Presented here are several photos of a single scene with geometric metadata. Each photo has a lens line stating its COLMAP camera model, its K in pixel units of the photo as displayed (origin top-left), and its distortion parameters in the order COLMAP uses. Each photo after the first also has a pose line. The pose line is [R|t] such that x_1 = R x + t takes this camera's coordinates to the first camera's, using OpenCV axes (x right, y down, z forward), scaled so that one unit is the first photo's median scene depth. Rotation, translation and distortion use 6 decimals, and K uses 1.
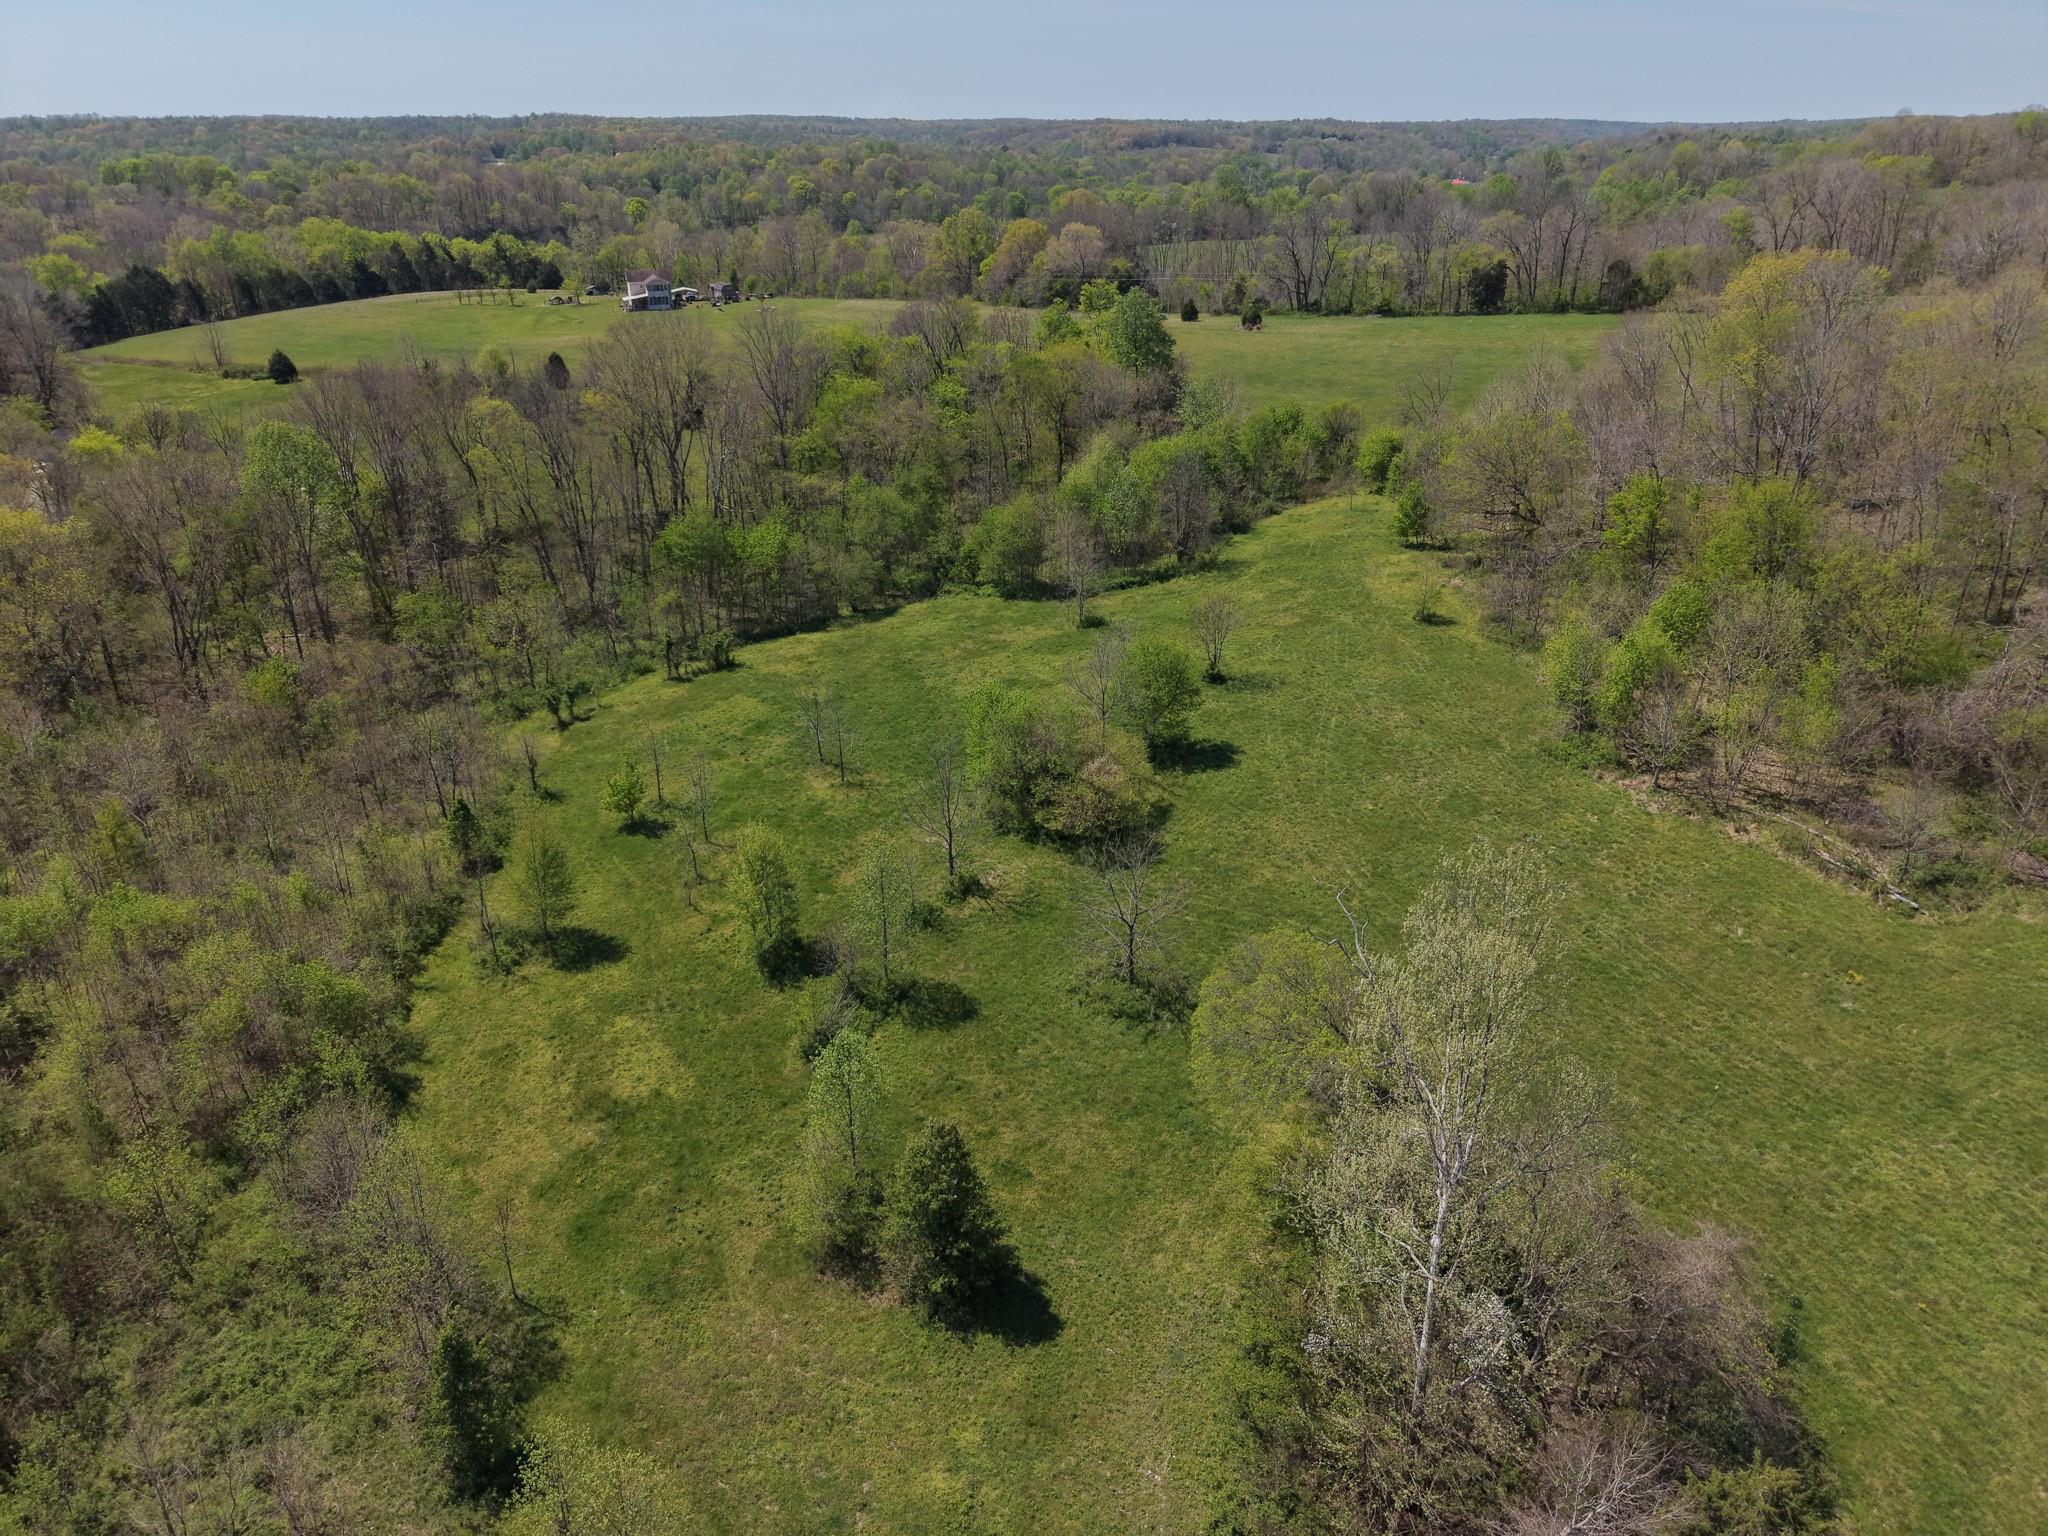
lens RADIAL K [[1368.1, 0, 1021.7], [0, 1368.1, 779.8], [0, 0, 1]] dist [0.011924, -0.010025]
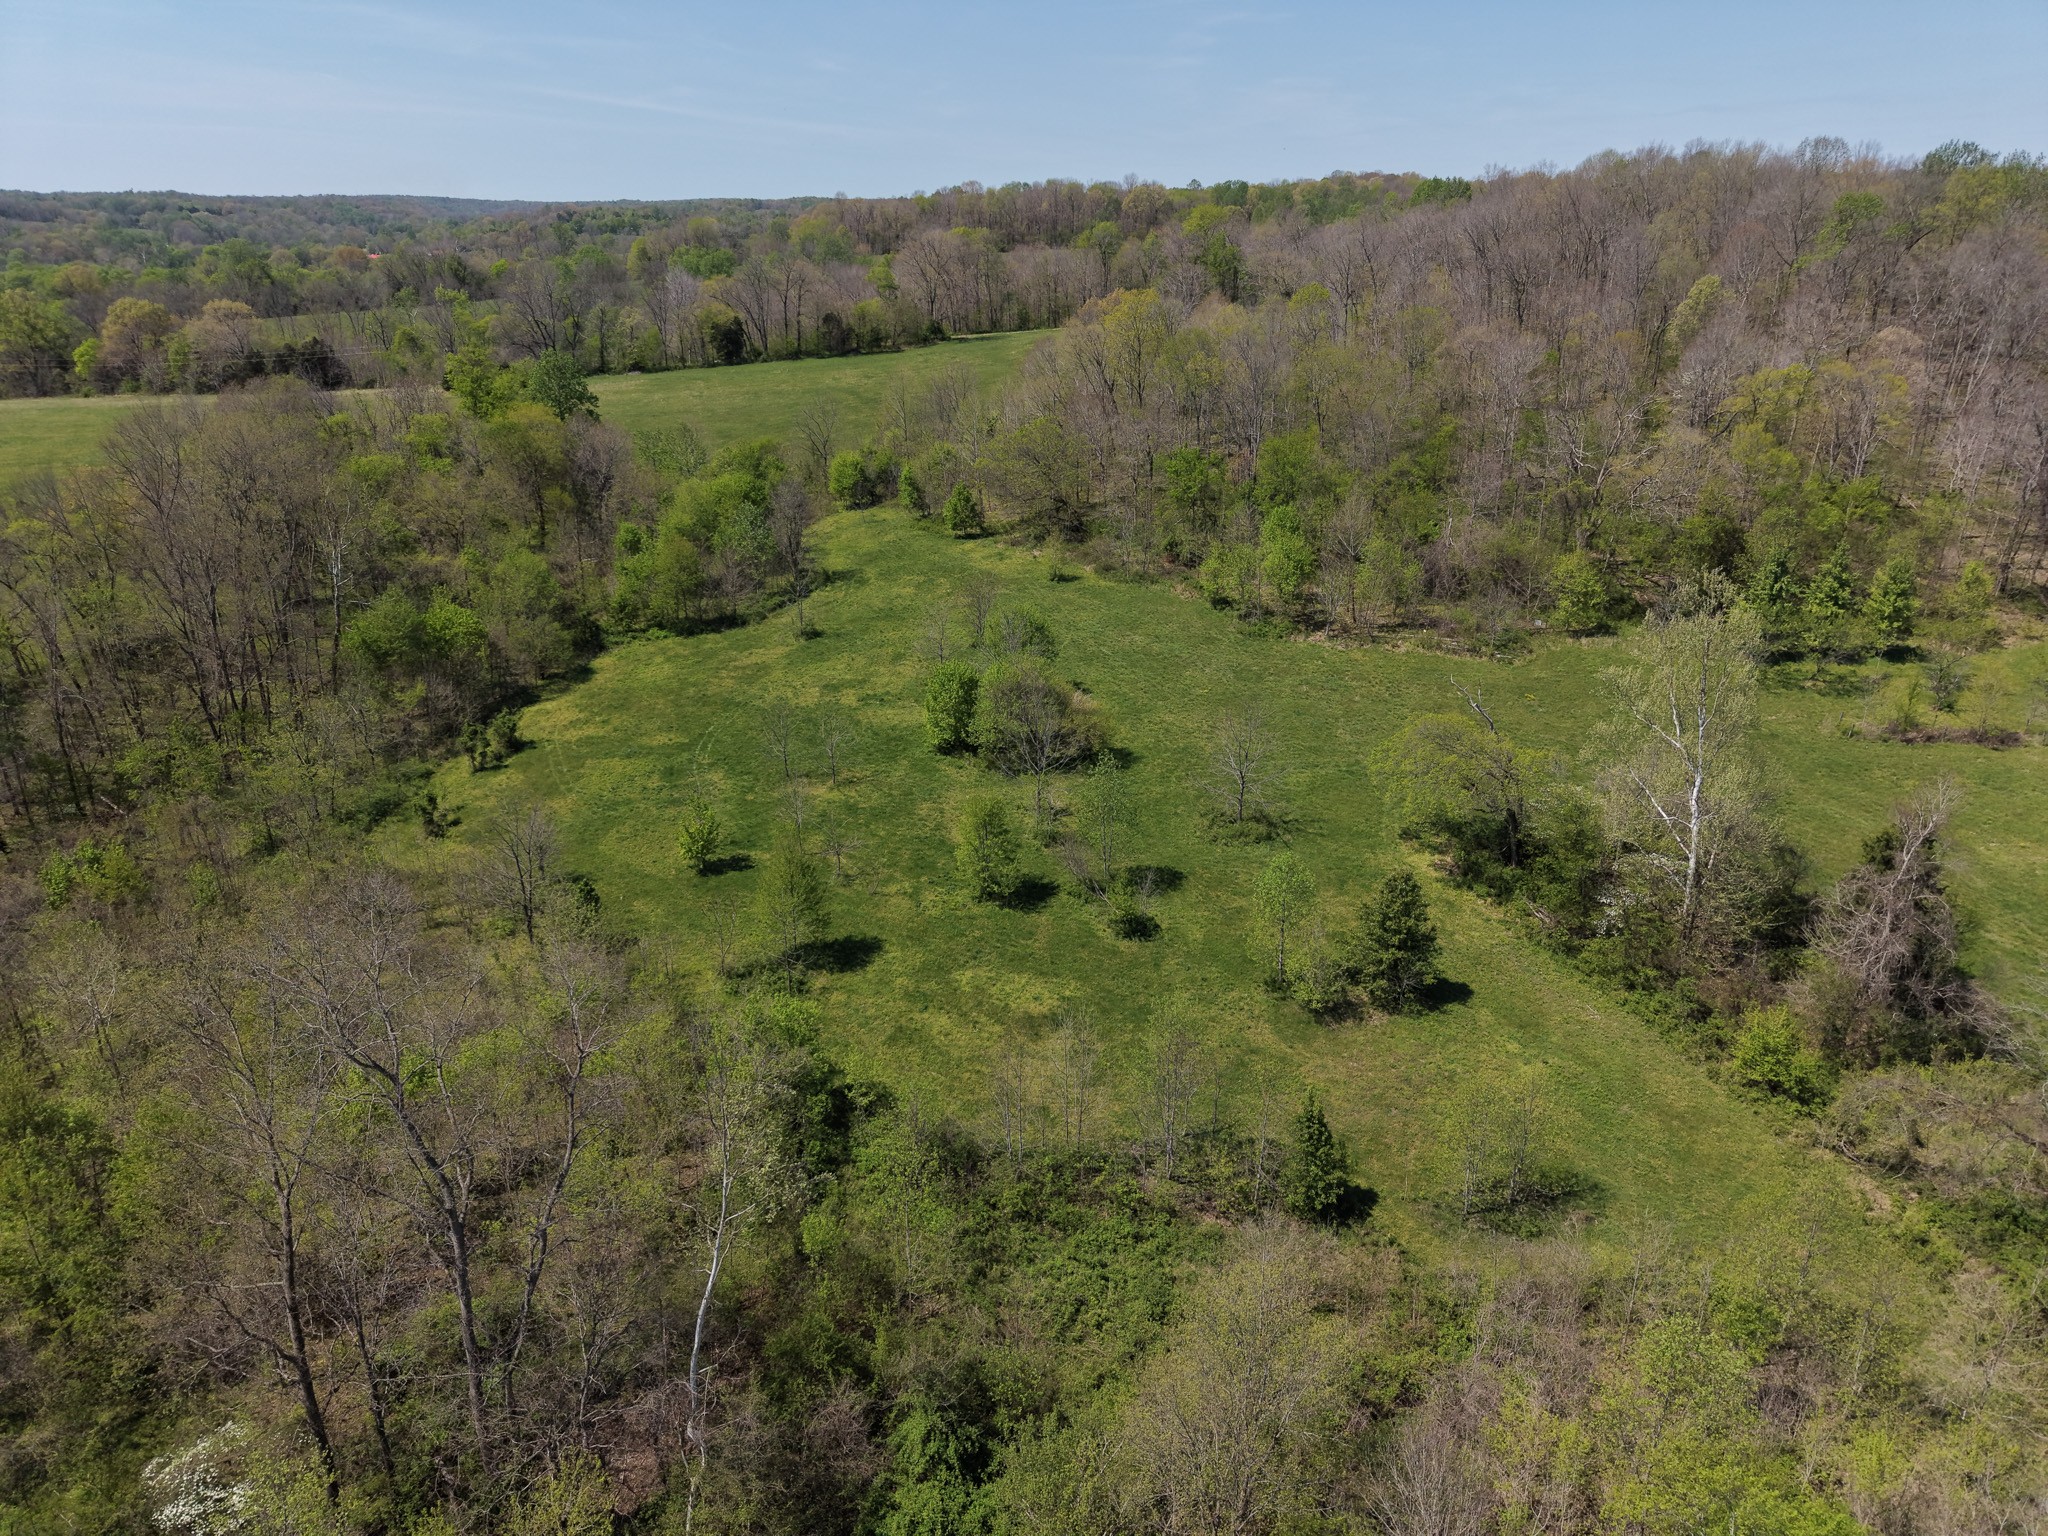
lens RADIAL K [[1368.1, 0, 1025.4], [0, 1368.1, 772.1], [0, 0, 1]] dist [0.011924, -0.010025]
pose [[0.740220, -0.247077, 0.625321, -0.798730], [0.278675, 0.959130, 0.049092, -0.020233], [-0.611894, 0.137922, 0.778822, 0.067731]]
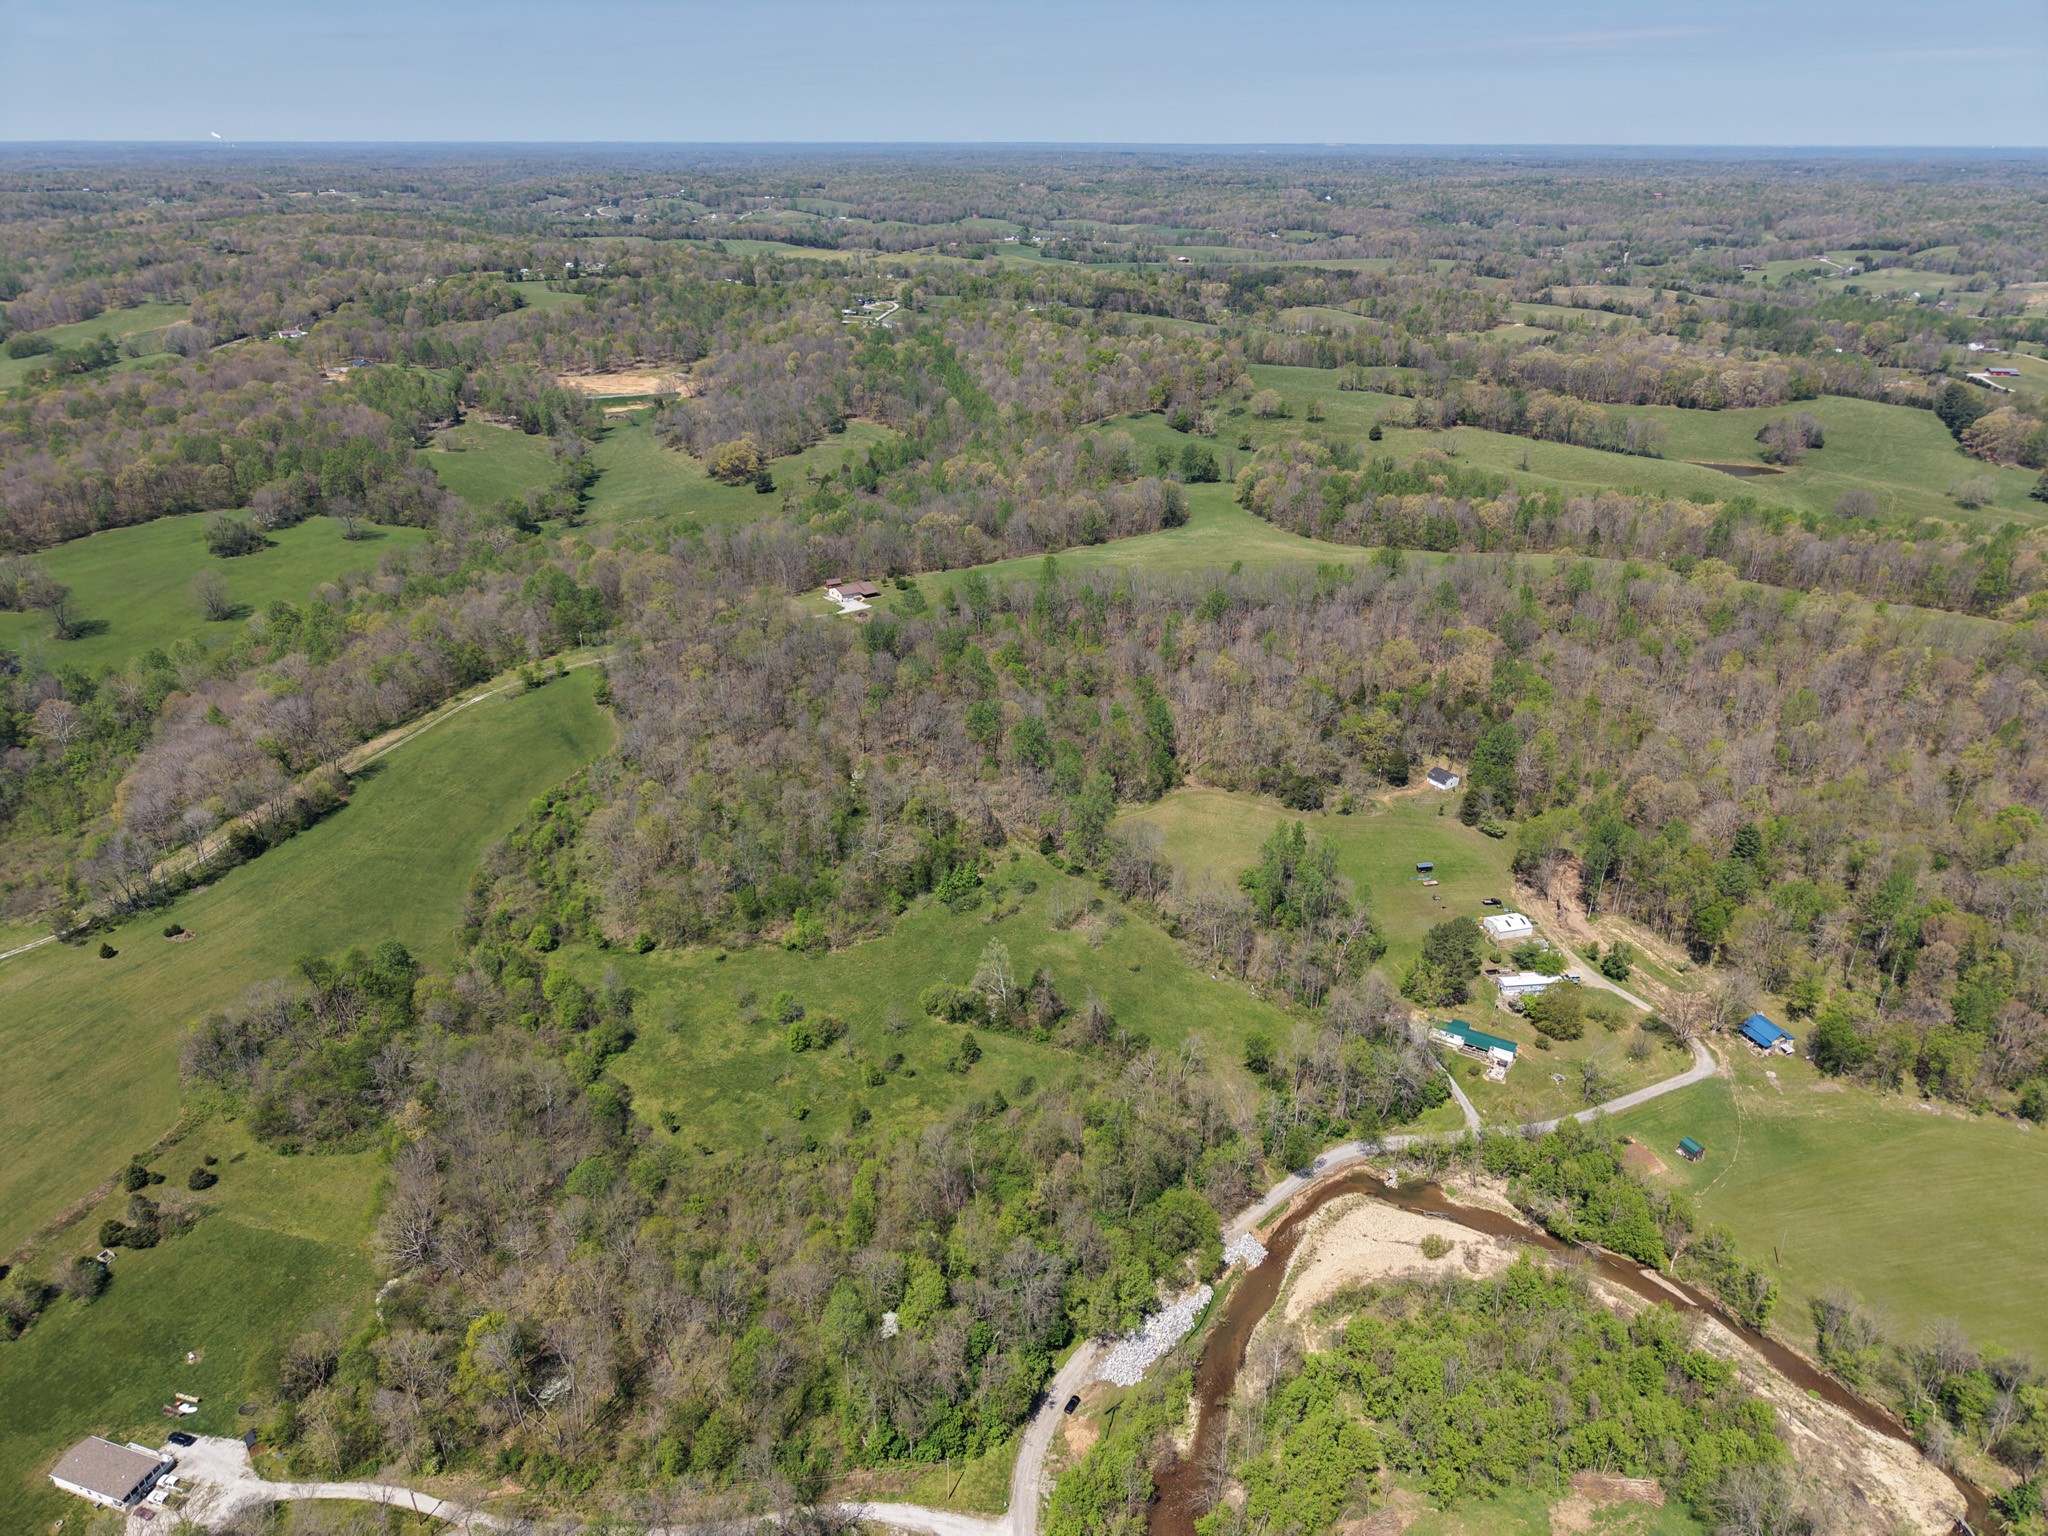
lens RADIAL K [[1368.1, 0, 1028.3], [0, 1368.1, 760.4], [0, 0, 1]] dist [0.011924, -0.010025]
pose [[-0.027173, -0.421908, 0.906231, -3.387023], [0.419016, 0.818271, 0.393521, -2.024271], [-0.907572, 0.390418, 0.154552, -0.458693]]
